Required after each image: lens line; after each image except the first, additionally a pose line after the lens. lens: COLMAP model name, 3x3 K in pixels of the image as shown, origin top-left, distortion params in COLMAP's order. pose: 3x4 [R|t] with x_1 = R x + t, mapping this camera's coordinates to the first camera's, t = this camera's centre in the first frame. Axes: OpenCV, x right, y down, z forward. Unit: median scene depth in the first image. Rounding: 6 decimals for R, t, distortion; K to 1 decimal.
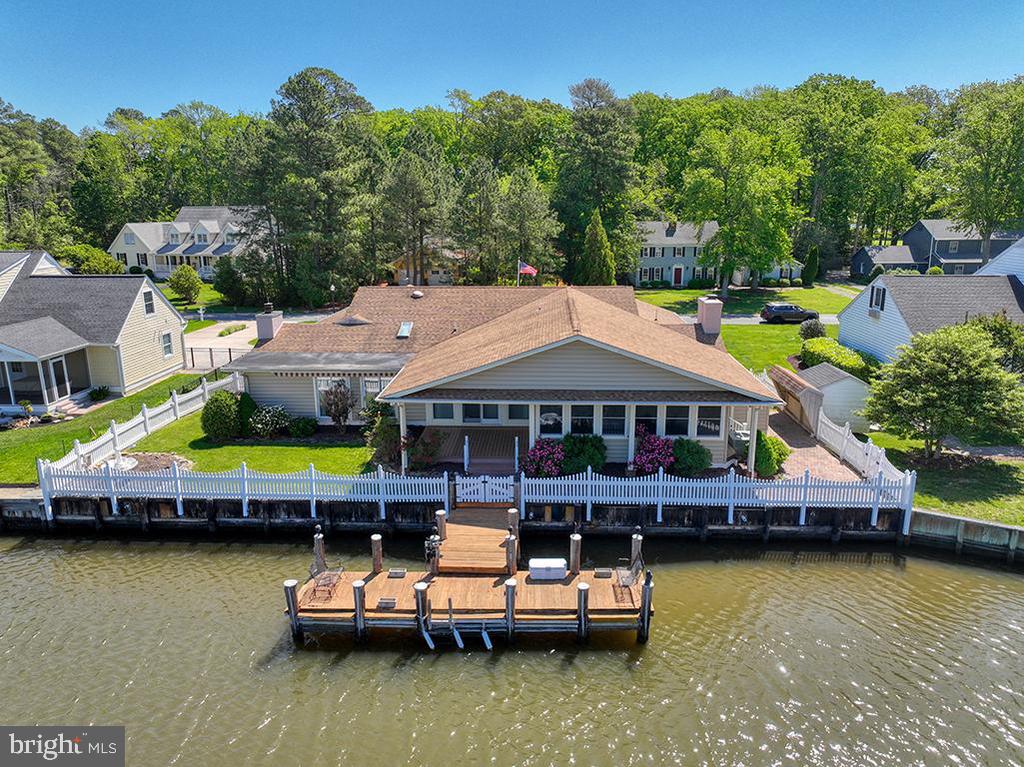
lens RADIAL K [[718.7, 0, 512.6], [0, 718.7, 384.4], [0, 0, 1]] dist [0.004016, 0.000848]
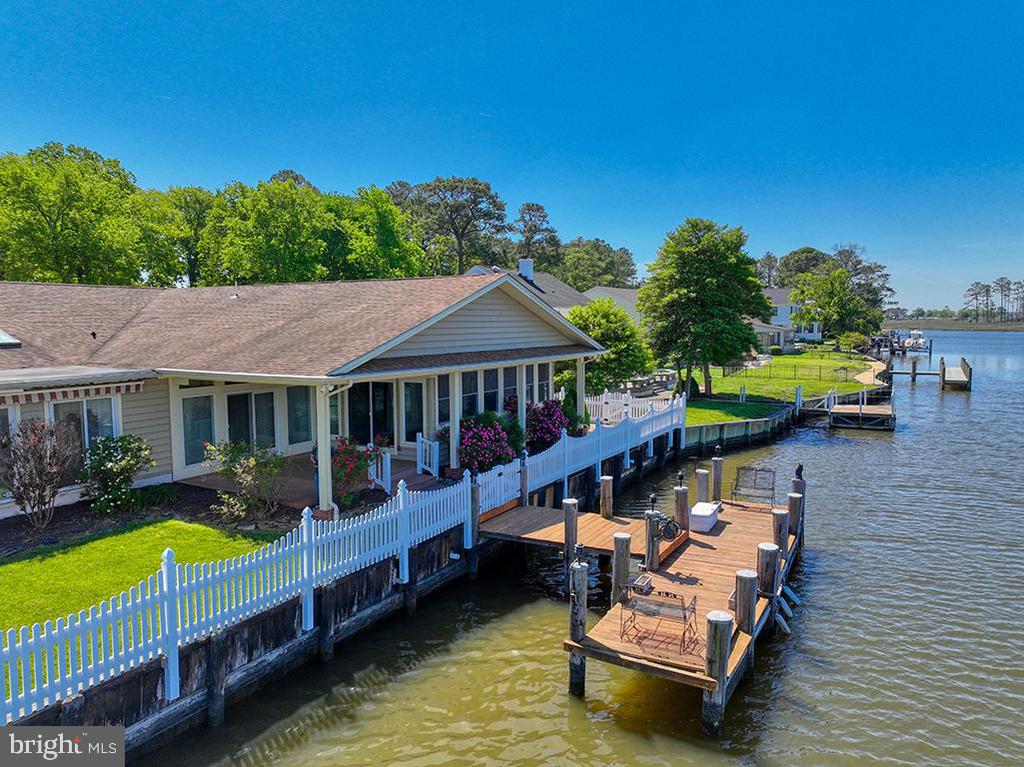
lens RADIAL K [[718.7, 0, 513.4], [0, 718.7, 383.3], [0, 0, 1]] dist [0.004016, 0.000848]
pose [[0.451658, -0.073260, 0.889178, -0.607924], [0.220964, 0.974759, -0.031927, 0.074062], [-0.864396, 0.210896, 0.456446, 0.639799]]
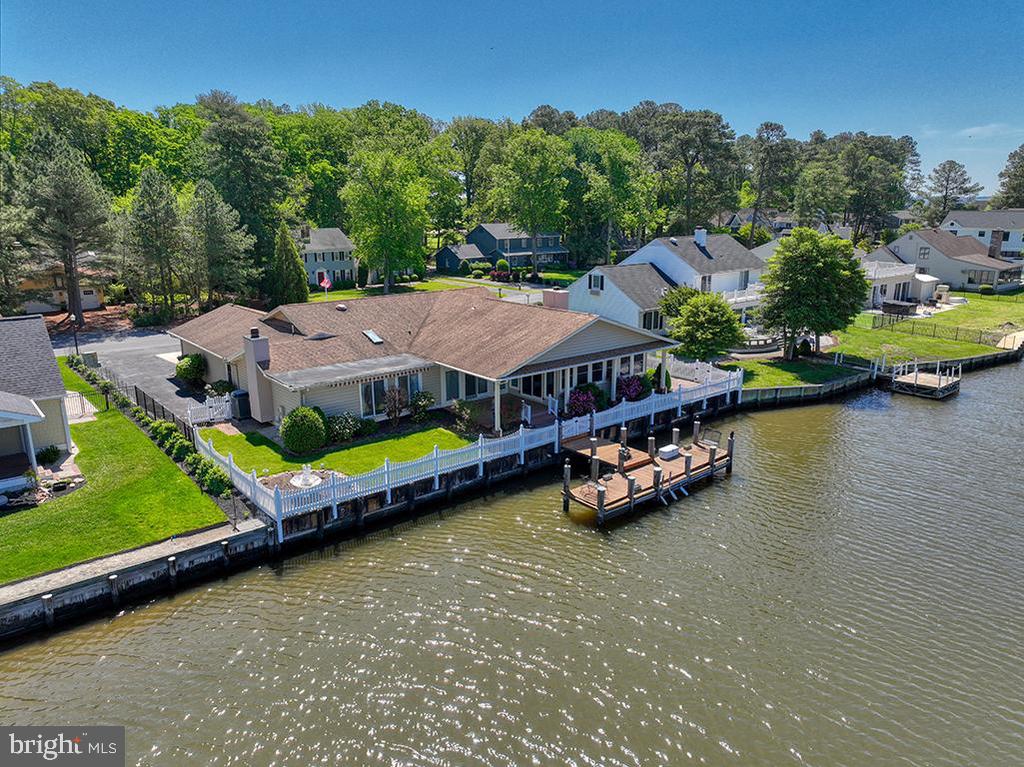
lens RADIAL K [[718.7, 0, 514.6], [0, 718.7, 383.2], [0, 0, 1]] dist [0.004016, 0.000848]
pose [[0.738952, -0.162282, 0.653923, -1.045632], [0.162004, 0.984881, 0.061345, -0.050231], [-0.653992, 0.060607, 0.754070, -0.030625]]
